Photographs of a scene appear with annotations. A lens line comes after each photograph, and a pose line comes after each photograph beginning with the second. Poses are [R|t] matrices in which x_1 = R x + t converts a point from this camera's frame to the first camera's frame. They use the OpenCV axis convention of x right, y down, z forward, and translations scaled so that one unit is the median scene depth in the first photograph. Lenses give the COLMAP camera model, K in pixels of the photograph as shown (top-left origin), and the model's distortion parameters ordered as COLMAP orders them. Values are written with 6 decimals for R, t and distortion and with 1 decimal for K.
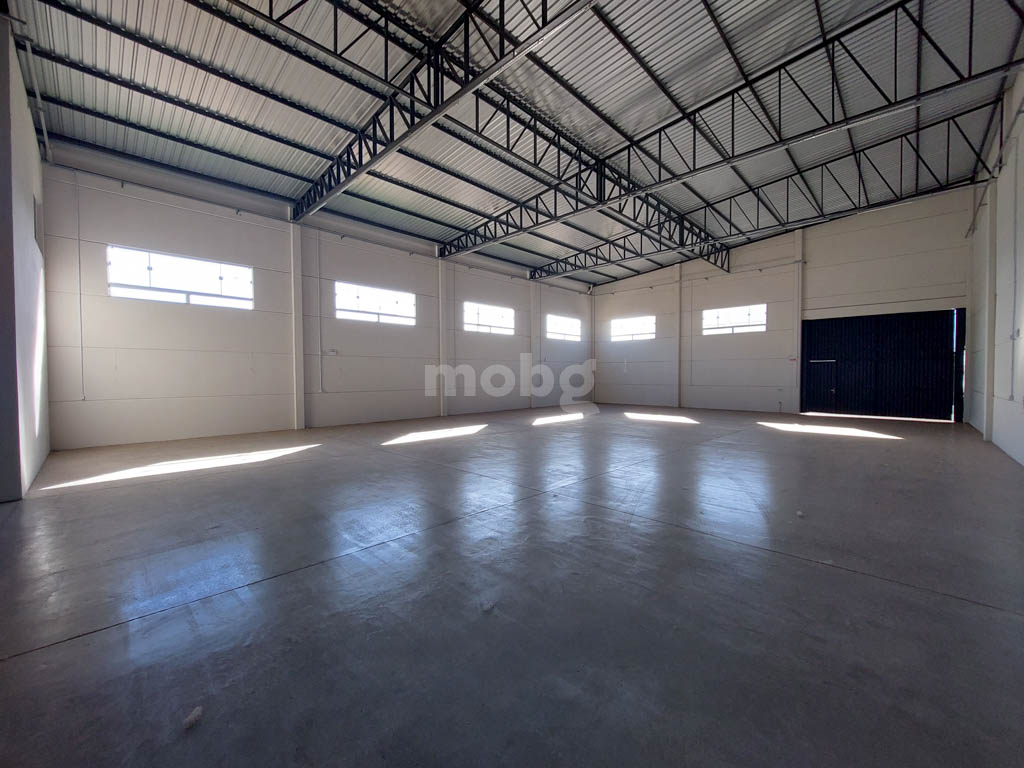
lens RADIAL K [[413.5, 0, 513.1], [0, 413.5, 403.2], [0, 0, 1]] dist [-0.000397, -0.000070]
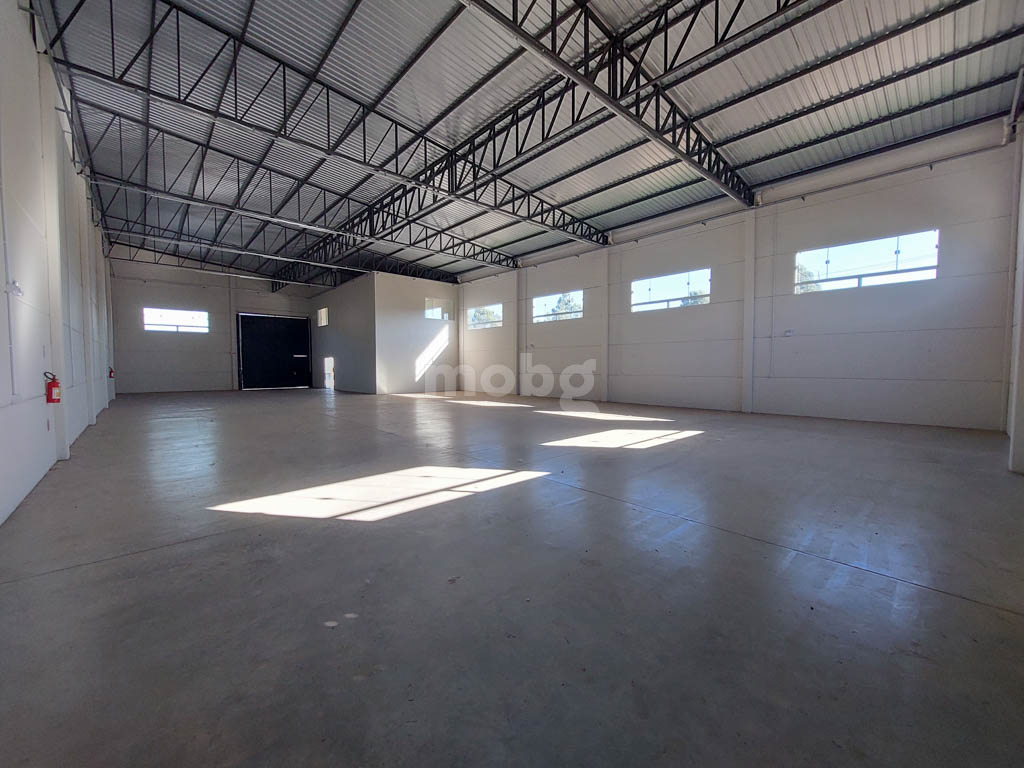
lens RADIAL K [[407.6, 0, 513.2], [0, 407.6, 367.2], [0, 0, 1]] dist [-0.000298, -0.000134]
pose [[-0.044872, 0.011056, -0.998932, 0.914767], [-0.057936, 0.998227, 0.013651, -0.063231], [0.997311, 0.058486, -0.044152, 0.927073]]
